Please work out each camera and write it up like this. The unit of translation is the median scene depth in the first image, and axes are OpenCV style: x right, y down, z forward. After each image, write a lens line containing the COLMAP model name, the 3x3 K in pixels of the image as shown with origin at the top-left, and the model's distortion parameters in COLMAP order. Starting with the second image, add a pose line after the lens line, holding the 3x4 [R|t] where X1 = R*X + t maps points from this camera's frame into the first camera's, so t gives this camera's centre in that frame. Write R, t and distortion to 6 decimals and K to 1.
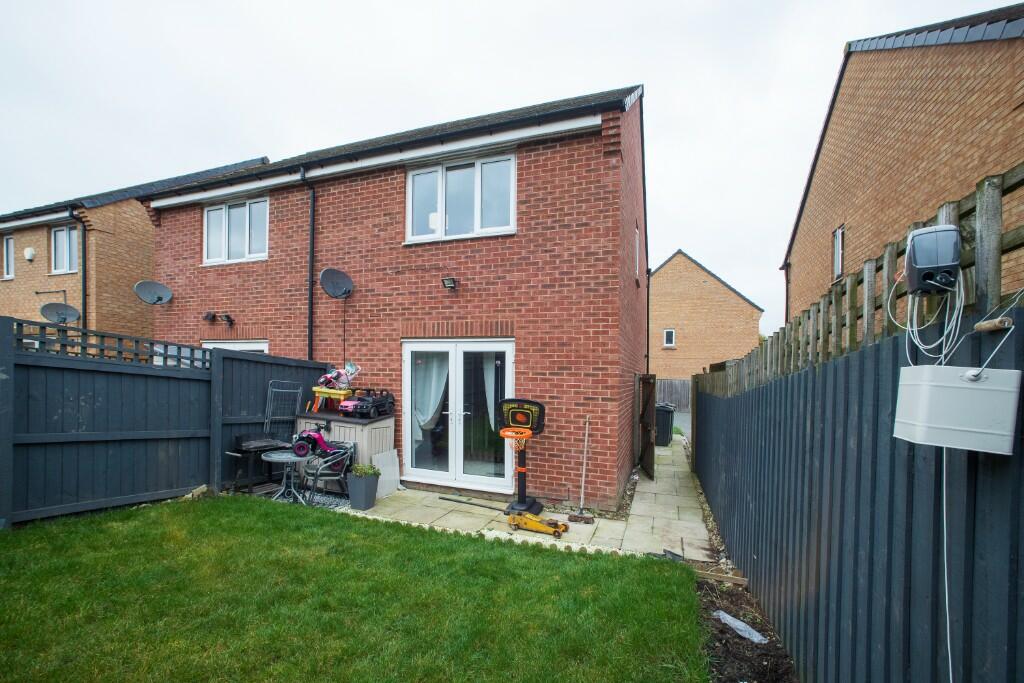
lens RADIAL K [[432.9, 0, 512.0], [0, 432.9, 365.4], [0, 0, 1]] dist [-0.000644, 0.000009]
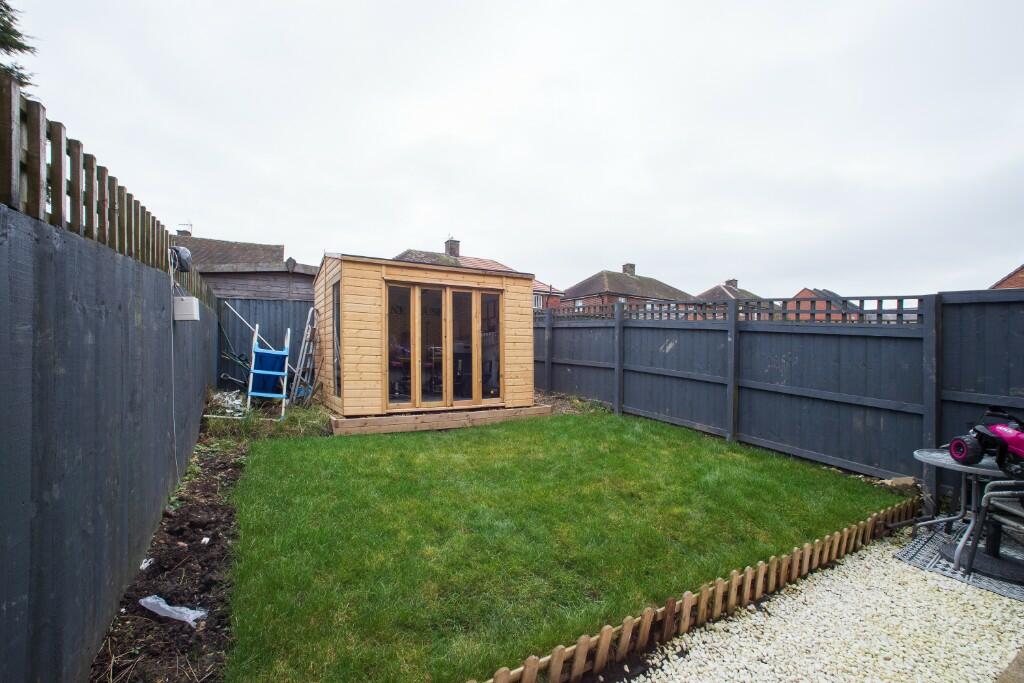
lens RADIAL K [[432.9, 0, 512.0], [0, 432.9, 365.4], [0, 0, 1]] dist [-0.000644, 0.000009]
pose [[-0.642491, -0.032265, -0.765613, 0.359748], [-0.019067, 0.999477, -0.026120, 0.131692], [0.766056, -0.002184, -0.642771, 1.080513]]
